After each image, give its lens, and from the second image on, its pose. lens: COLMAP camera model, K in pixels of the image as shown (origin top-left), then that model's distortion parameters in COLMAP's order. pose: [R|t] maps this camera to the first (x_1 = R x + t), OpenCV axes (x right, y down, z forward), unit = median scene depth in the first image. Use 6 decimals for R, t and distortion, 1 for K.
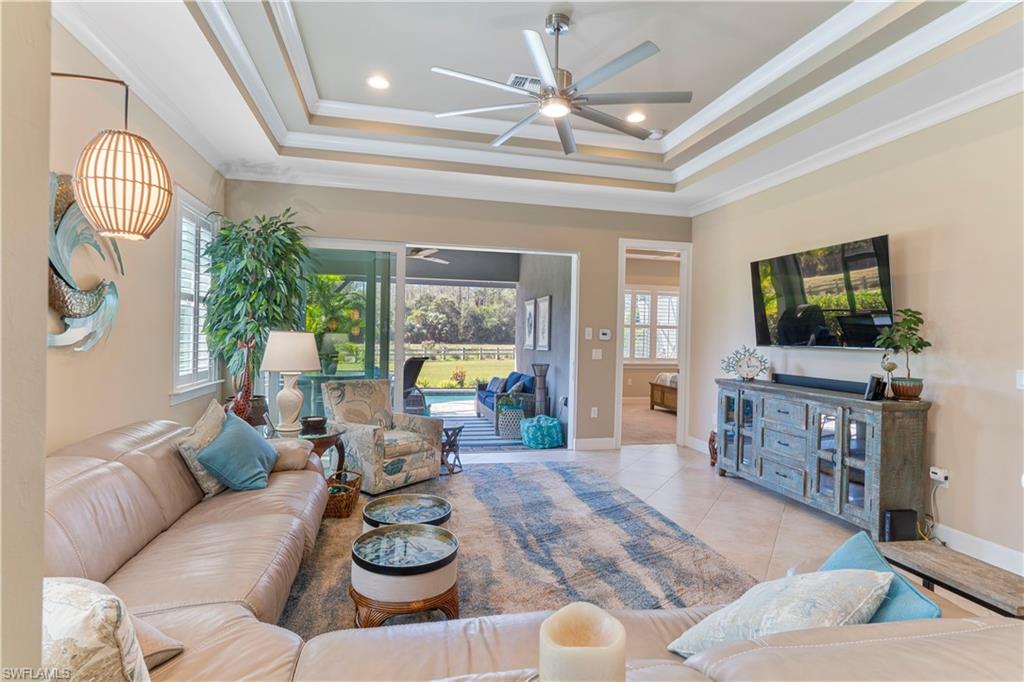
lens RADIAL K [[516.5, 0, 511.0], [0, 516.5, 336.8], [0, 0, 1]] dist [-0.001284, 0.000488]
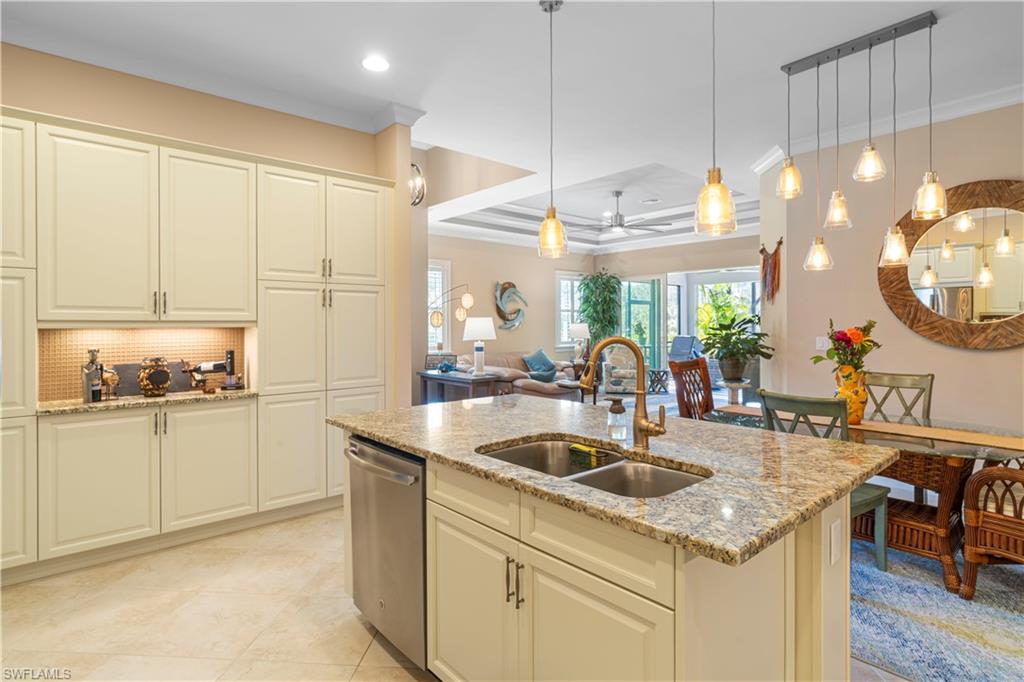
lens RADIAL K [[524.7, 0, 512.4], [0, 524.7, 324.7], [0, 0, 1]] dist [-0.002150, 0.006241]
pose [[0.468689, -0.022169, -0.883085, 1.573175], [0.012226, 0.999752, -0.018609, 0.037812], [0.883279, -0.002074, 0.468844, -0.465494]]
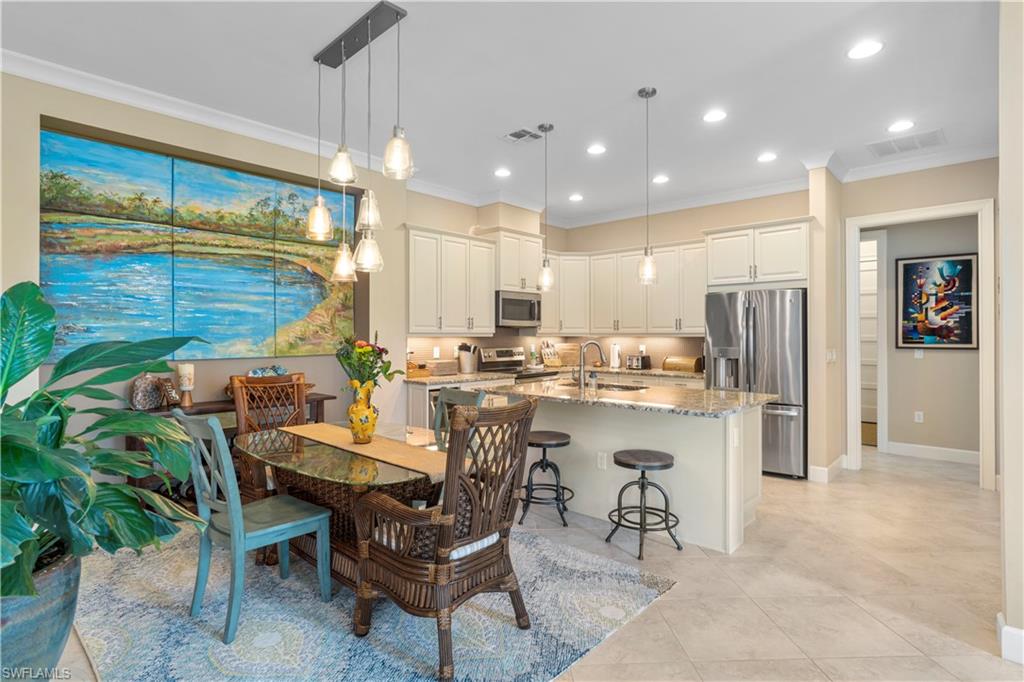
lens RADIAL K [[521.9, 0, 510.7], [0, 521.9, 334.9], [0, 0, 1]] dist [-0.000798, 0.000455]
pose [[-0.561284, -0.021465, 0.827345, 0.478643], [-0.012282, 0.999770, 0.017606, 0.013267], [-0.827532, -0.000279, -0.561418, 0.513444]]
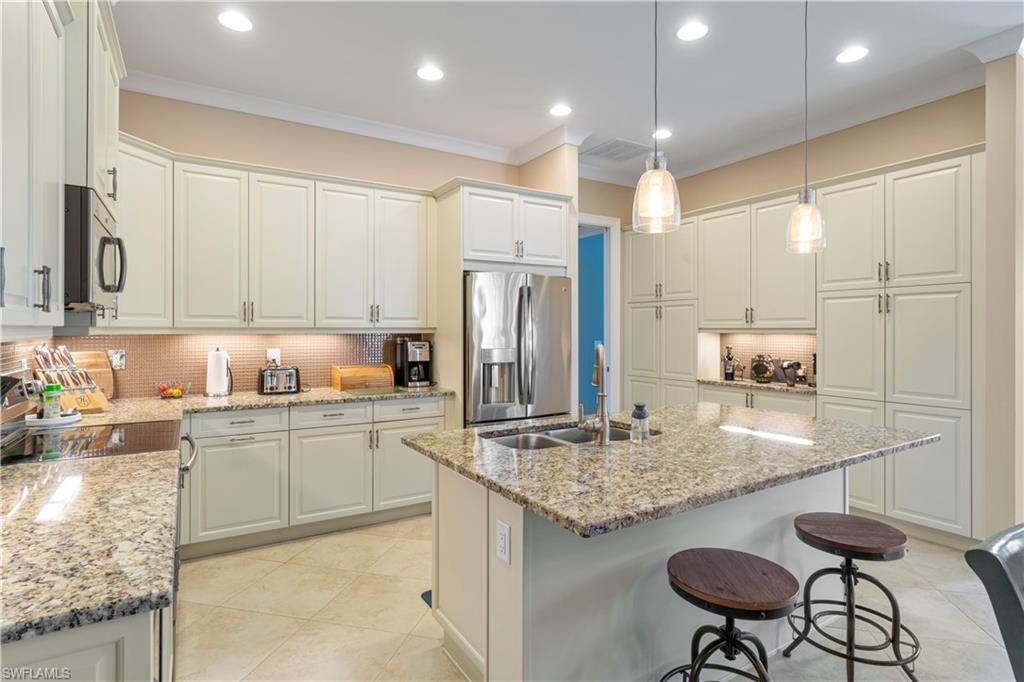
lens RADIAL K [[522.1, 0, 508.5], [0, 522.1, 330.5], [0, 0, 1]] dist [-0.002919, 0.000553]
pose [[-0.948652, -0.021162, -0.315613, 1.475964], [-0.021305, 0.999769, -0.002997, 0.030521], [0.315603, 0.003881, -0.948883, 0.251955]]
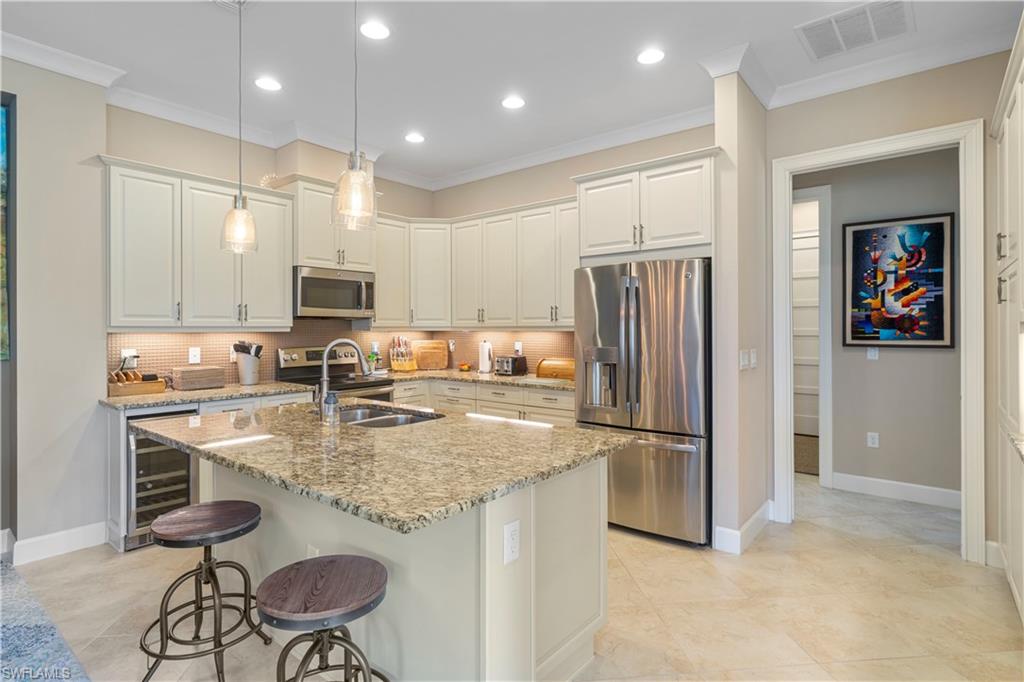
lens RADIAL K [[522.1, 0, 508.5], [0, 522.1, 330.5], [0, 0, 1]] dist [-0.002919, 0.000553]
pose [[-0.607314, -0.022215, 0.794151, 0.638441], [-0.010469, 0.999746, 0.019960, 0.017015], [-0.794393, 0.003808, -0.607393, 0.027177]]
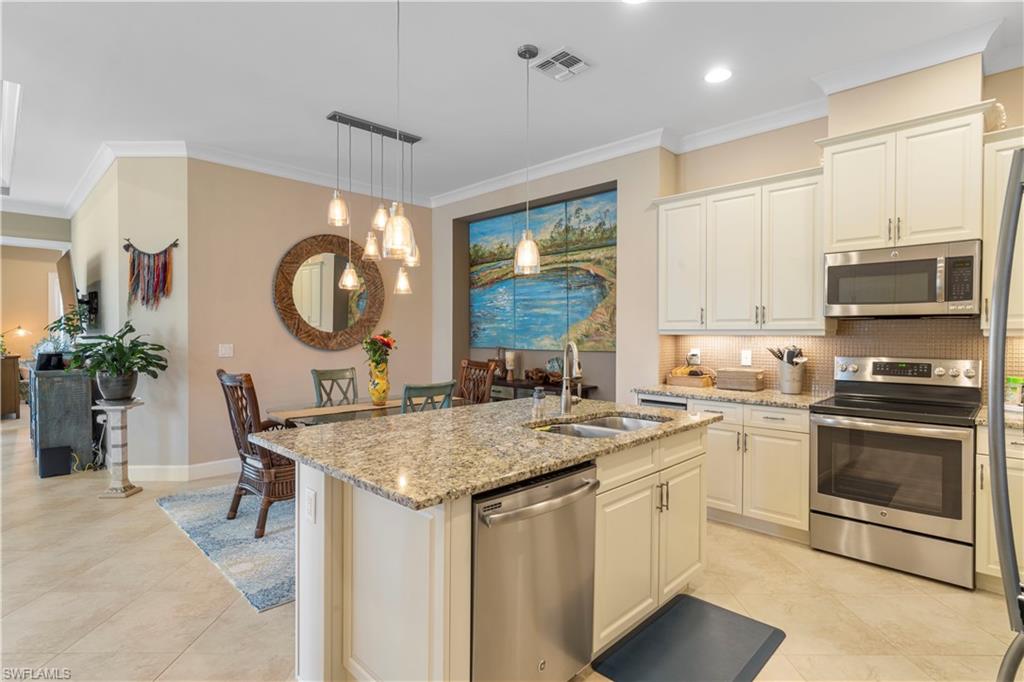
lens RADIAL K [[521.9, 0, 510.7], [0, 521.9, 334.9], [0, 0, 1]] dist [-0.000798, 0.000455]
pose [[0.848471, -0.023127, 0.528736, 0.839861], [0.016383, 0.999714, 0.017438, 0.019906], [-0.528988, -0.006134, 0.848607, -0.681001]]
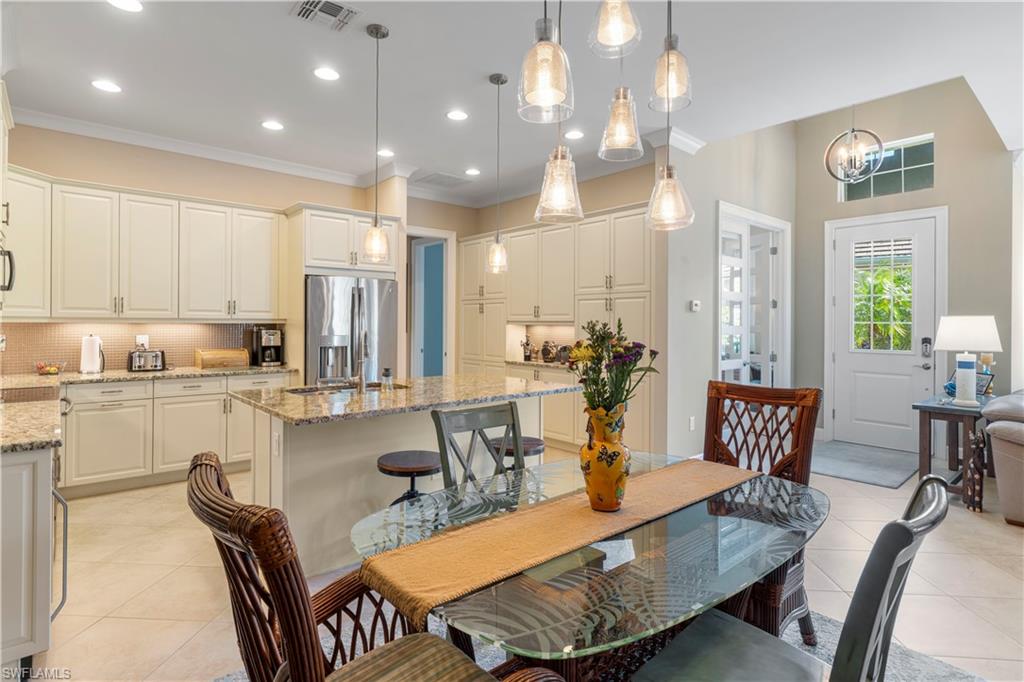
lens RADIAL K [[521.0, 0, 508.4], [0, 521.0, 324.1], [0, 0, 1]] dist [-0.001148, 0.000987]
pose [[-0.884727, -0.026239, -0.465370, 1.405005], [-0.026526, 0.999631, -0.005933, 0.030463], [0.465354, 0.007095, -0.885096, 0.598268]]
